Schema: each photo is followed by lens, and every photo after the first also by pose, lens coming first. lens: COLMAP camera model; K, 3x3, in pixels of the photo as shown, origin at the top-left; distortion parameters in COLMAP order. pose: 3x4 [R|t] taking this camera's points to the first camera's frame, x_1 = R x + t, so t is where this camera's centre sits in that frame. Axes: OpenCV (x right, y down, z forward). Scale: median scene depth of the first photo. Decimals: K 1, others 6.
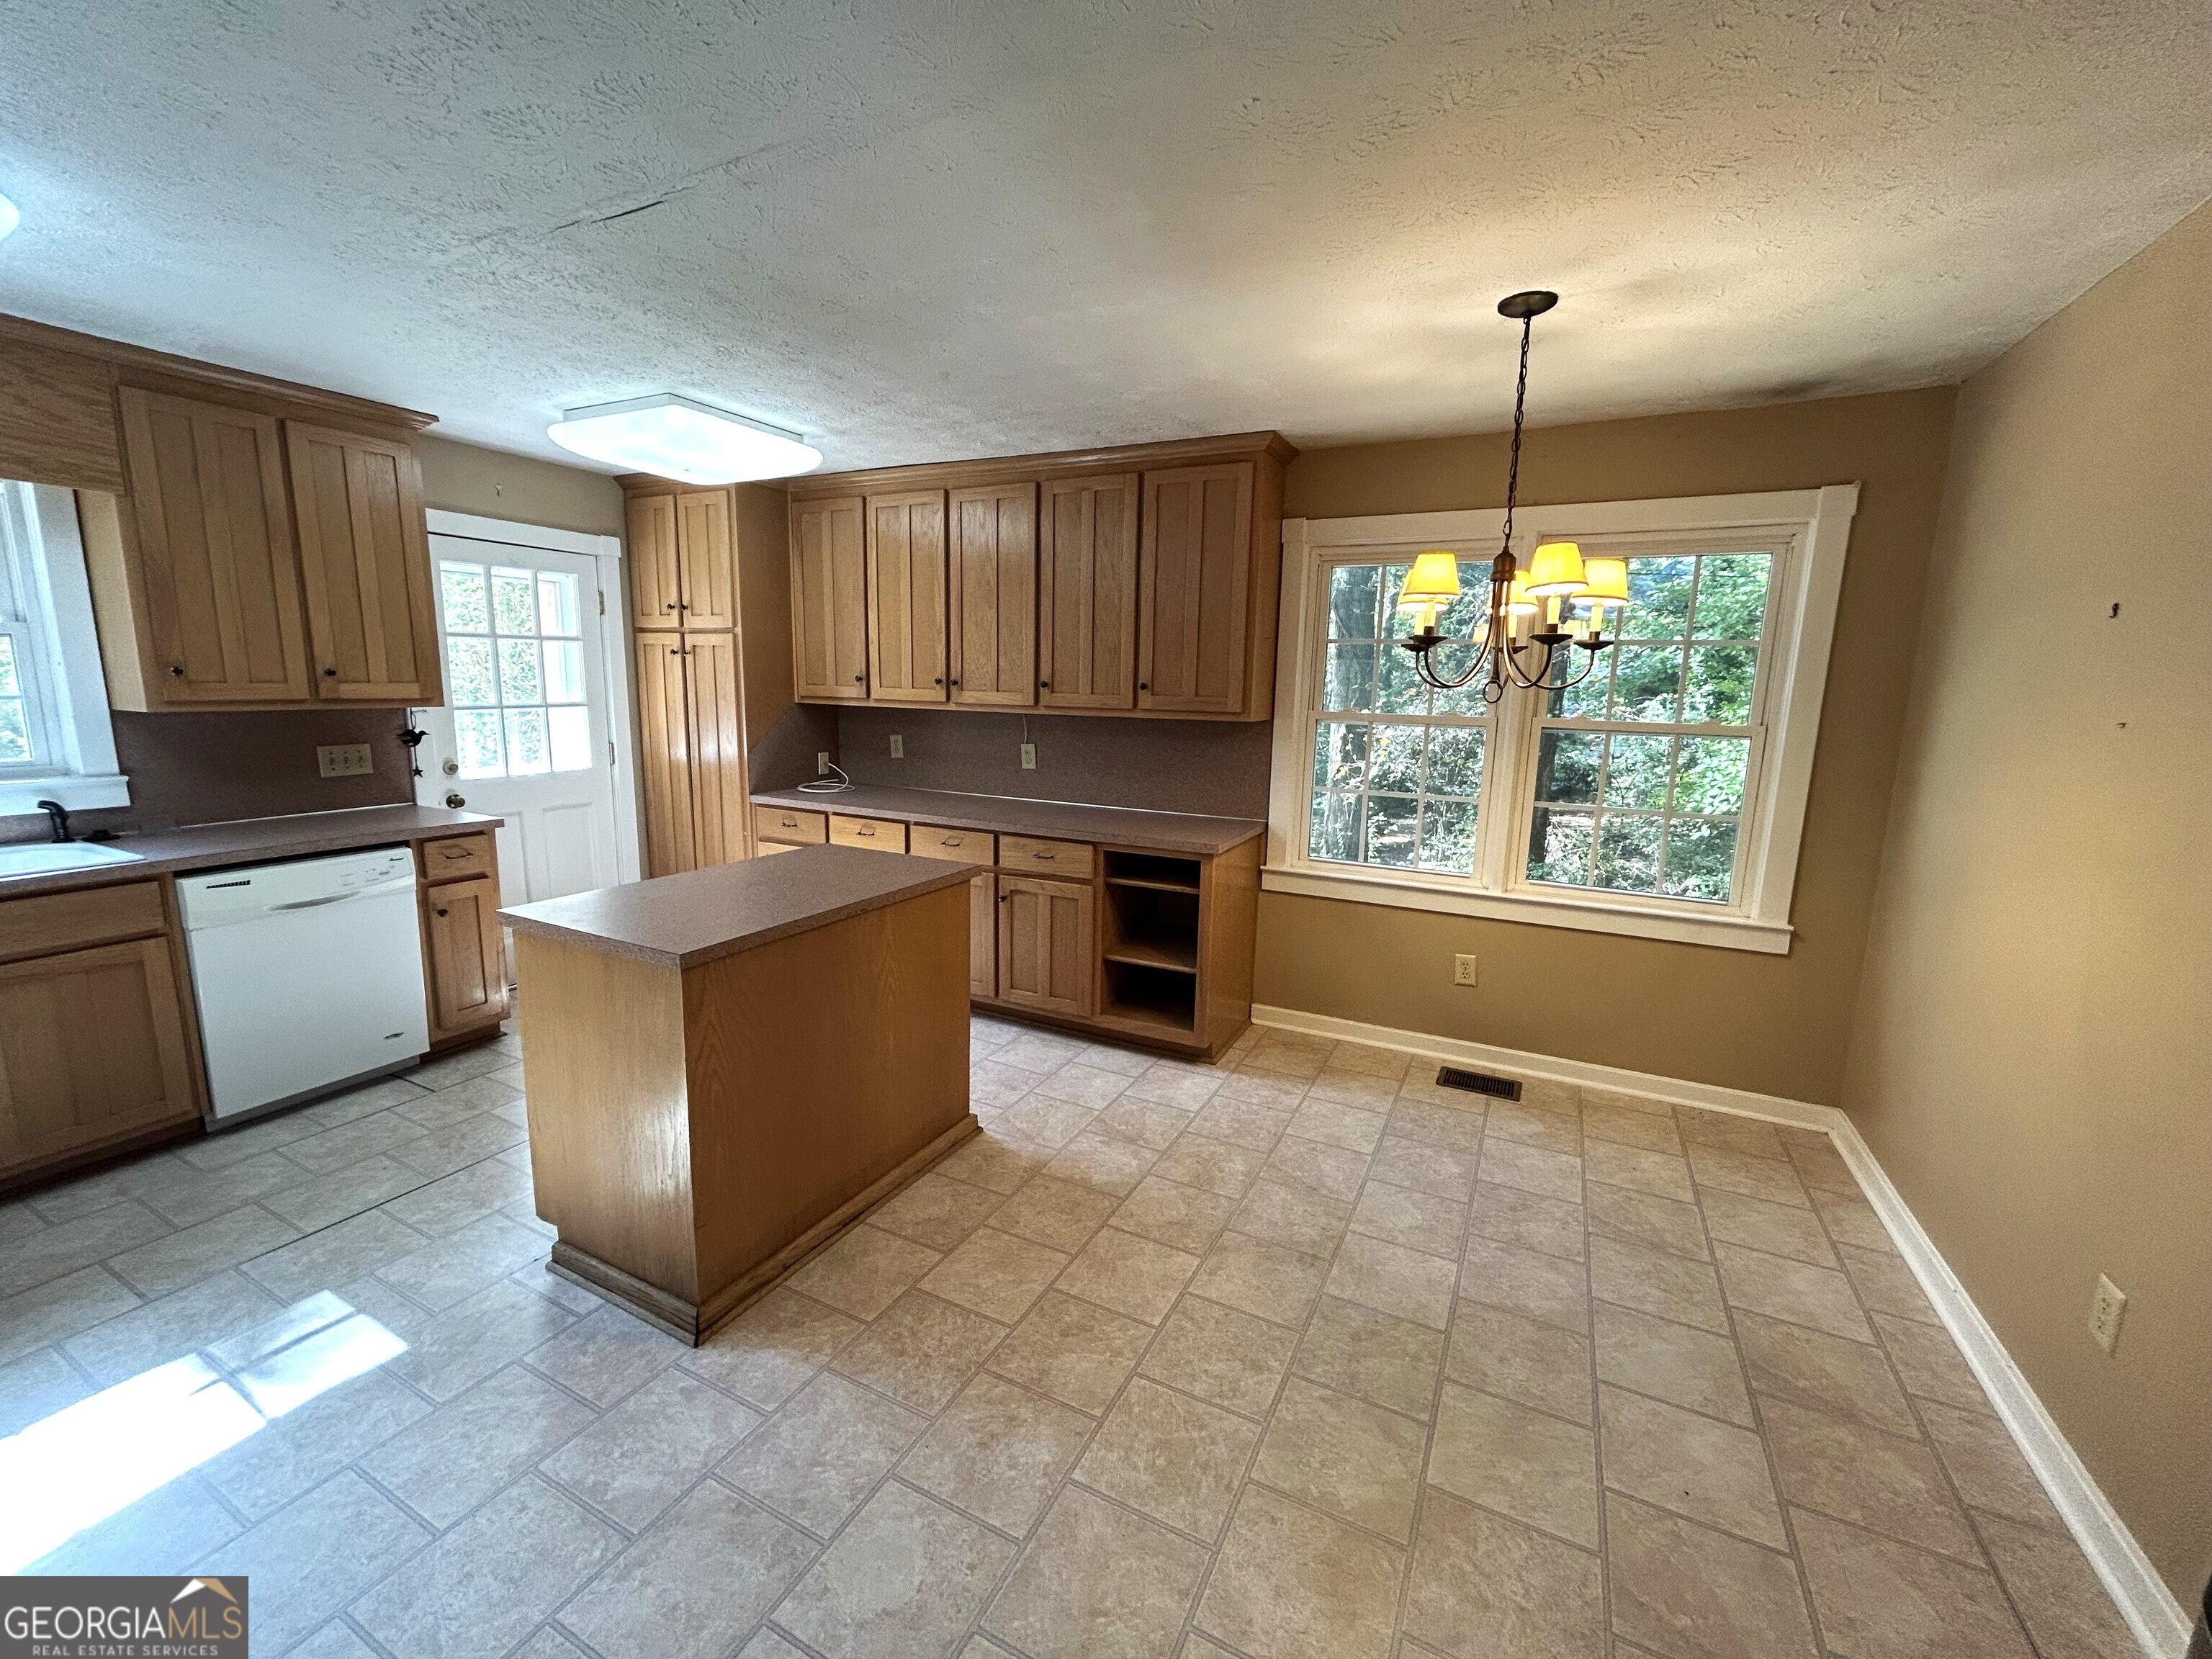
lens RADIAL K [[889.3, 0, 1111.2], [0, 889.3, 829.0], [0, 0, 1]] dist [-0.000253, 0.000533]
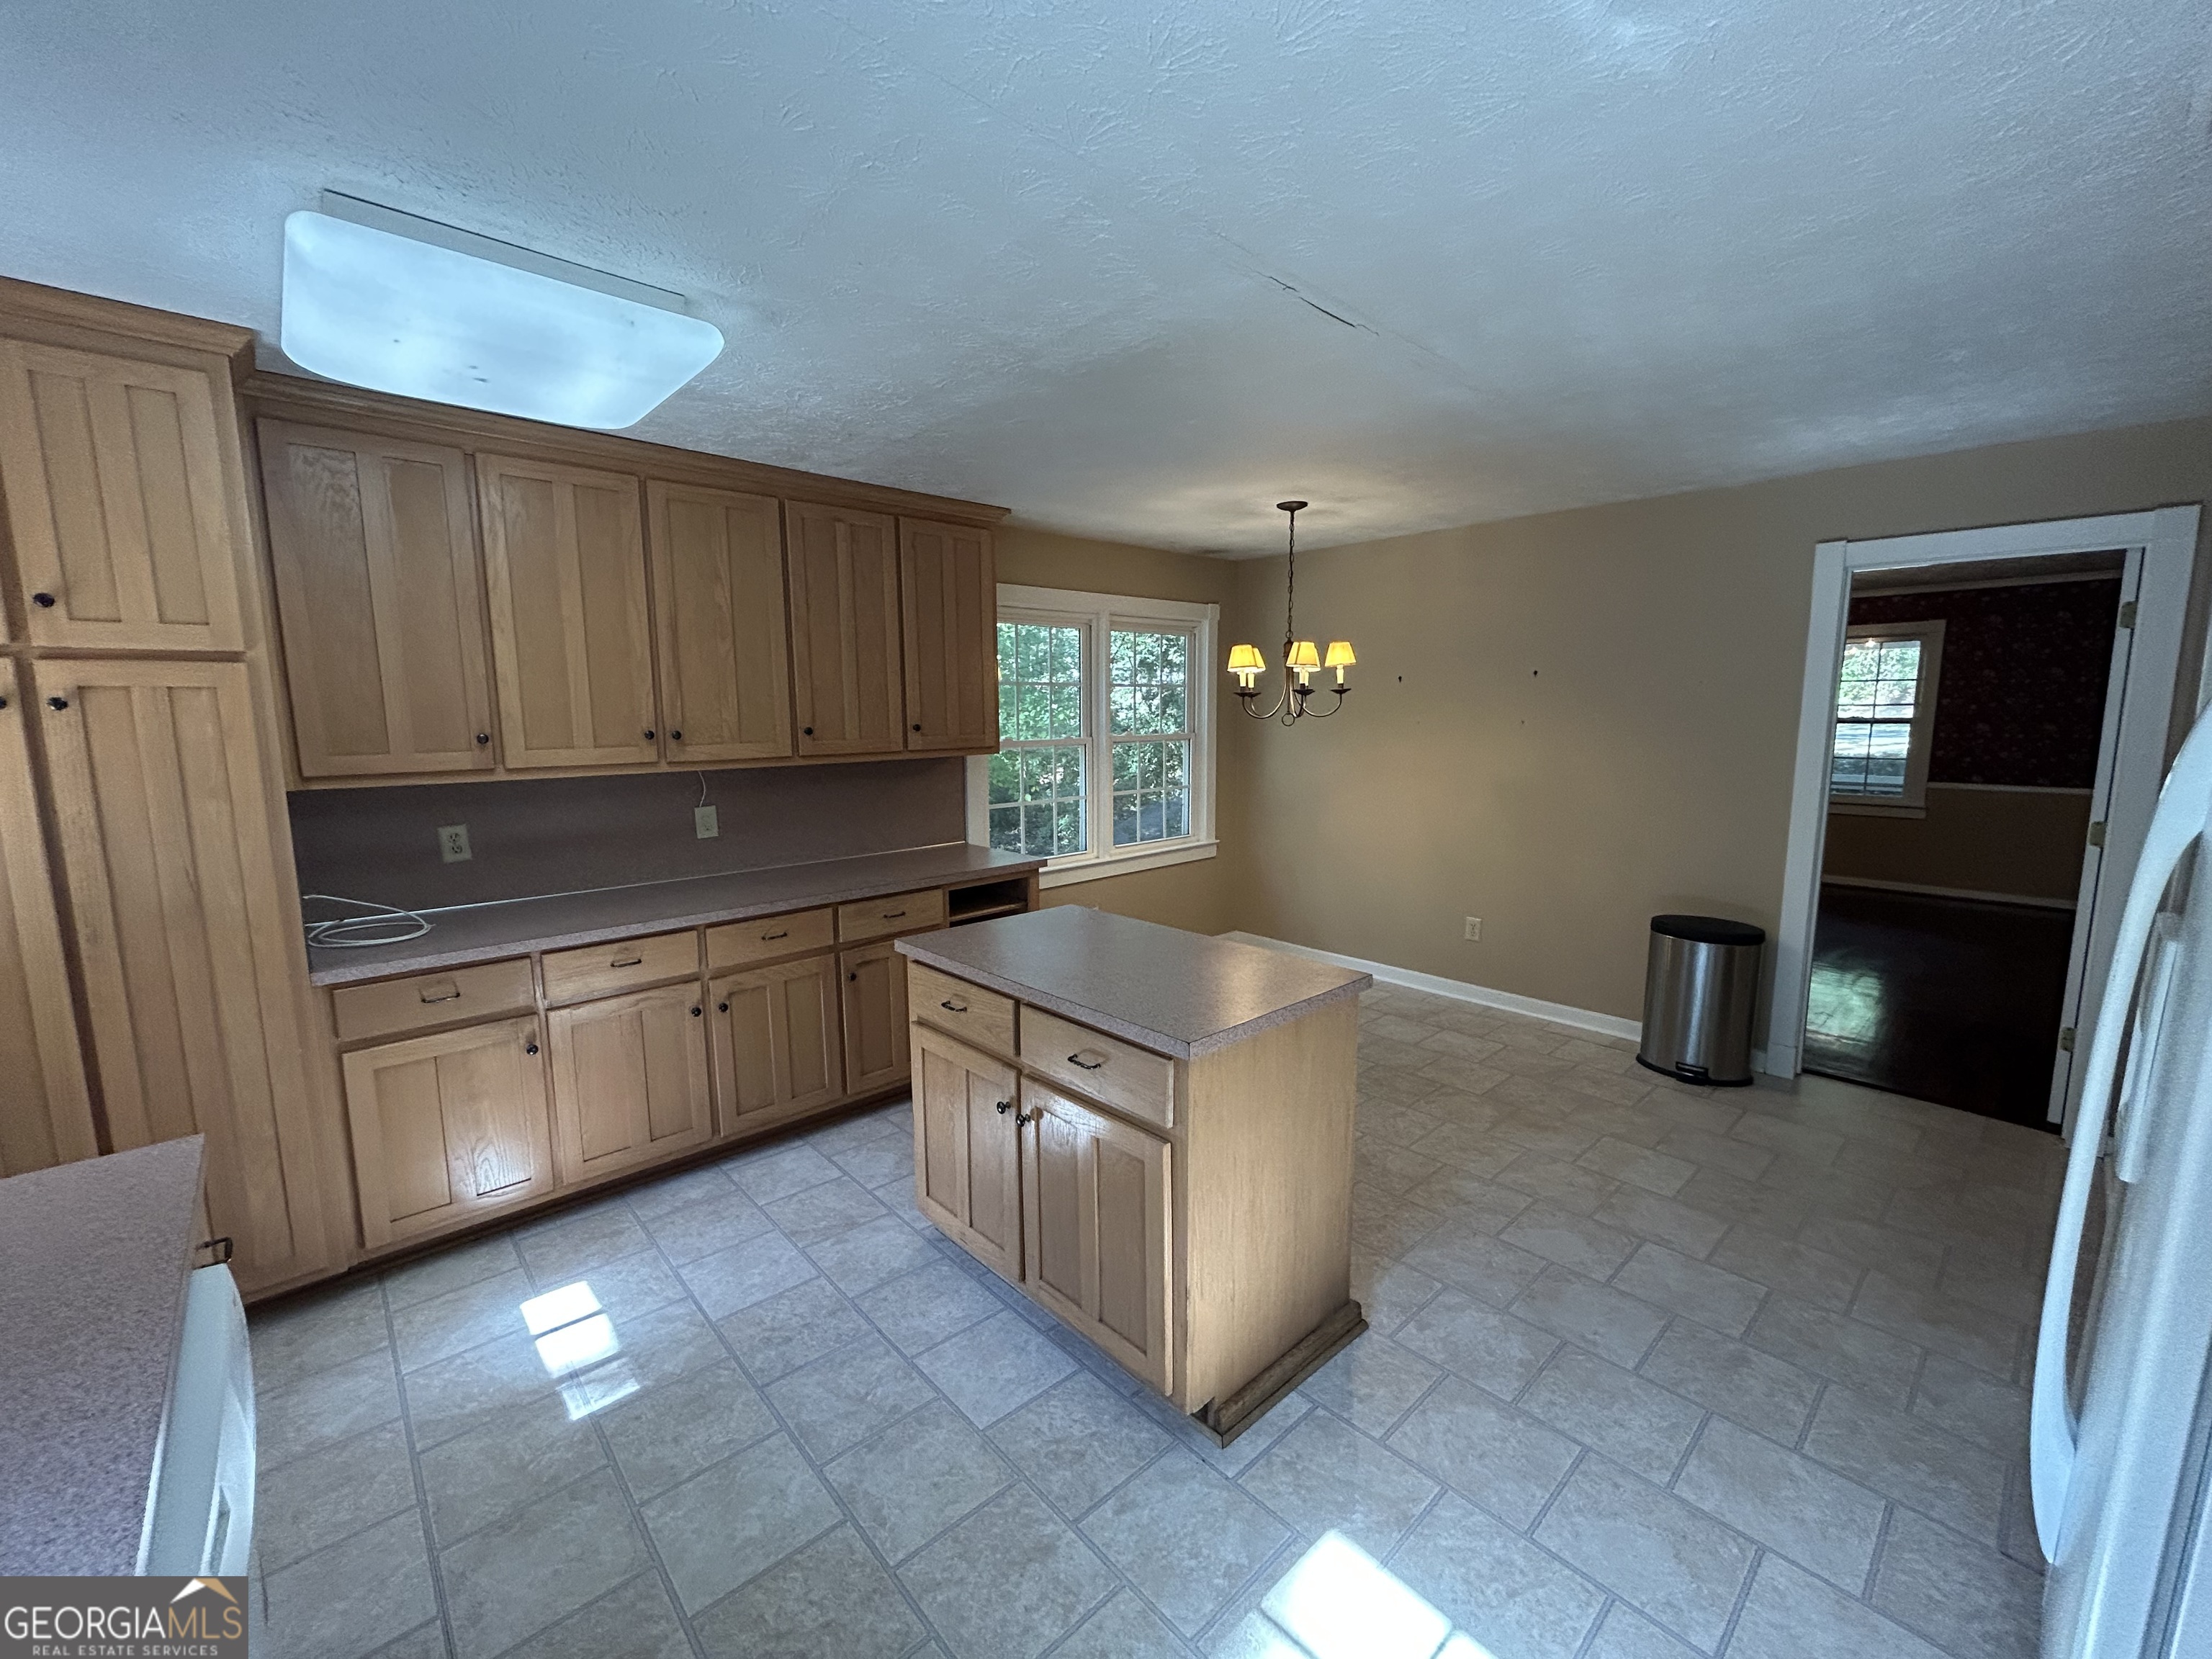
lens RADIAL K [[889.3, 0, 1089.3], [0, 889.3, 829.9], [0, 0, 1]] dist [-0.000253, 0.000533]
pose [[0.364922, -0.152333, 0.918492, -0.755437], [0.172808, 0.980464, 0.093954, -0.096832], [-0.914860, 0.124437, 0.384117, 0.401236]]
